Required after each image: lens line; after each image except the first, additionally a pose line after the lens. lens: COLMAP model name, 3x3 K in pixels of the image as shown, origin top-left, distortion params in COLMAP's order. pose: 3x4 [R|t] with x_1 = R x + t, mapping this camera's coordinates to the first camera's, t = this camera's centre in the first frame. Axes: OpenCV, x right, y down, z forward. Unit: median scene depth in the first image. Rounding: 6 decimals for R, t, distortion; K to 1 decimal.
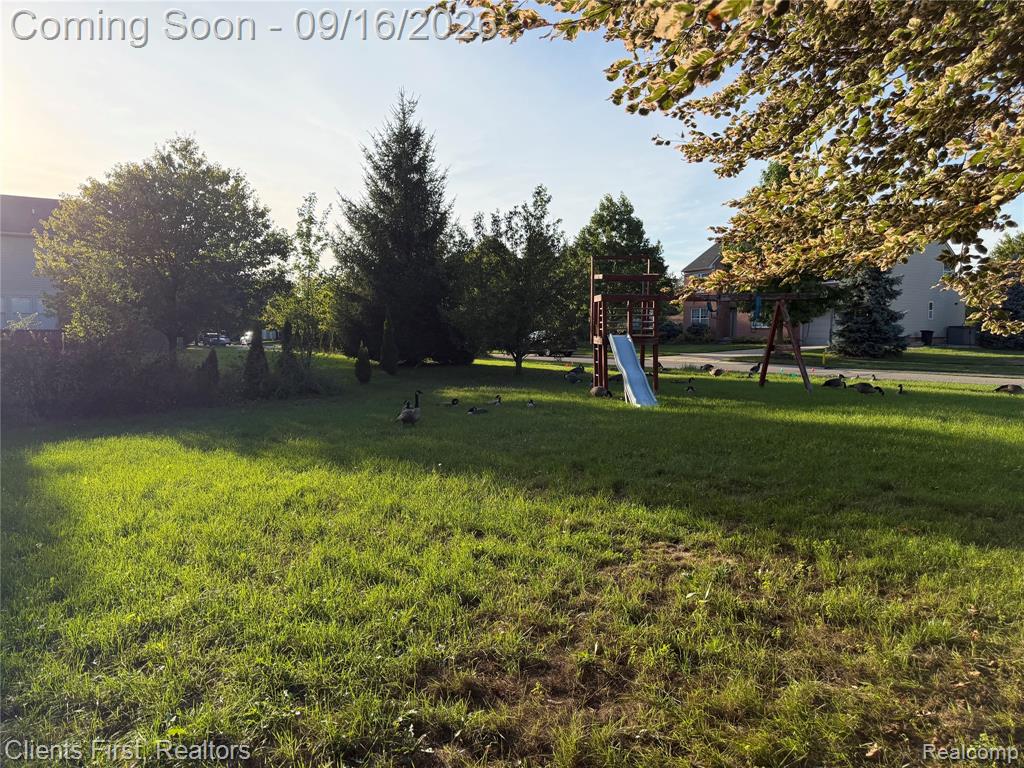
lens RADIAL K [[724.0, 0, 512.0], [0, 724.0, 384.0], [0, 0, 1]] dist [0.061352, -0.092206]
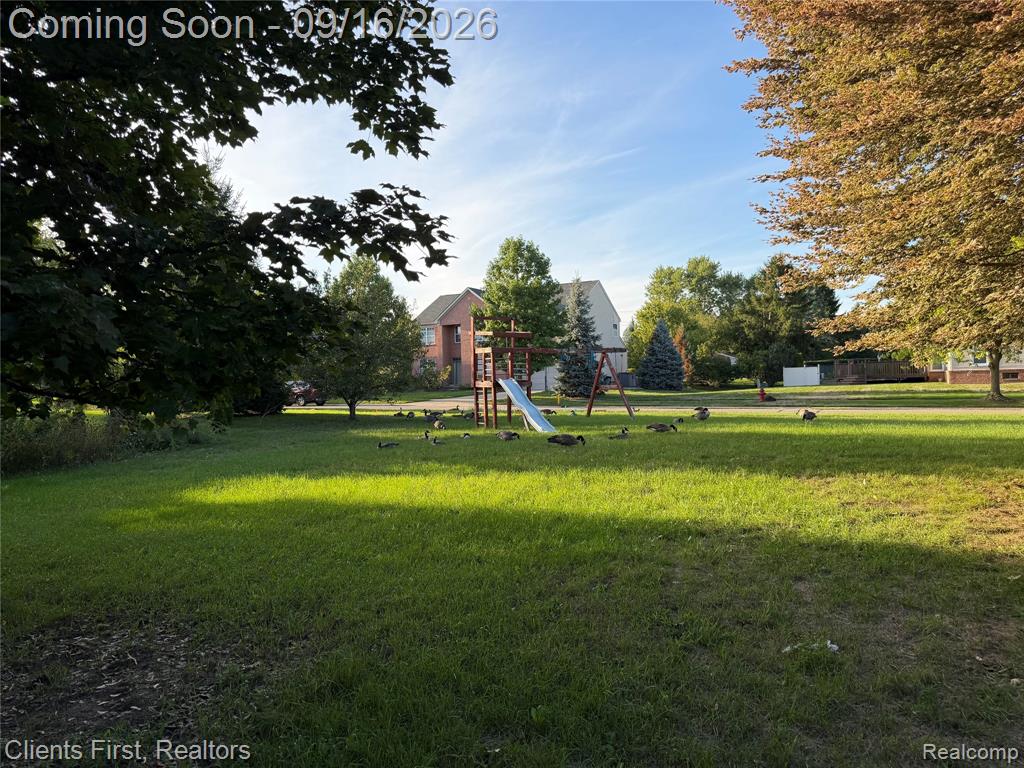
lens RADIAL K [[724.0, 0, 512.0], [0, 724.0, 384.0], [0, 0, 1]] dist [0.061352, -0.092206]
pose [[0.896693, -0.017208, 0.442318, -0.173192], [0.047616, 0.997196, -0.057735, 0.006192], [-0.440085, 0.072832, 0.894998, -0.063574]]
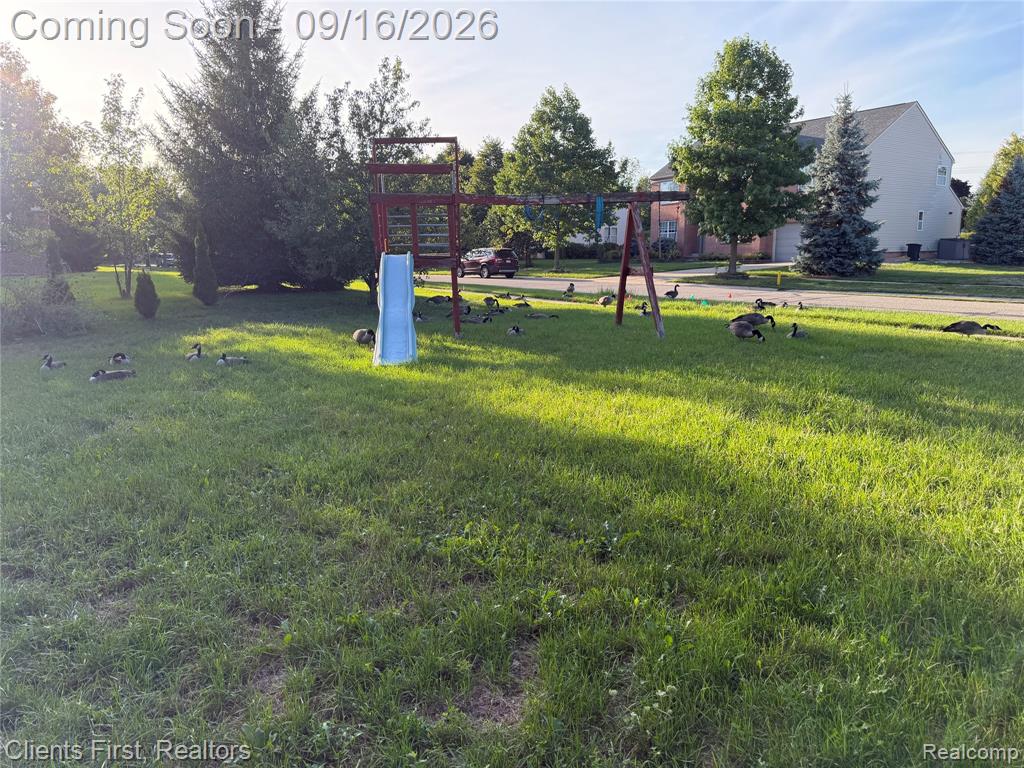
lens RADIAL K [[724.0, 0, 512.0], [0, 724.0, 384.0], [0, 0, 1]] dist [0.061352, -0.092206]
pose [[0.999922, -0.006097, -0.010921, 0.111149], [0.007275, 0.993761, 0.111292, -0.008037], [0.010174, -0.111363, 0.993728, 0.118235]]
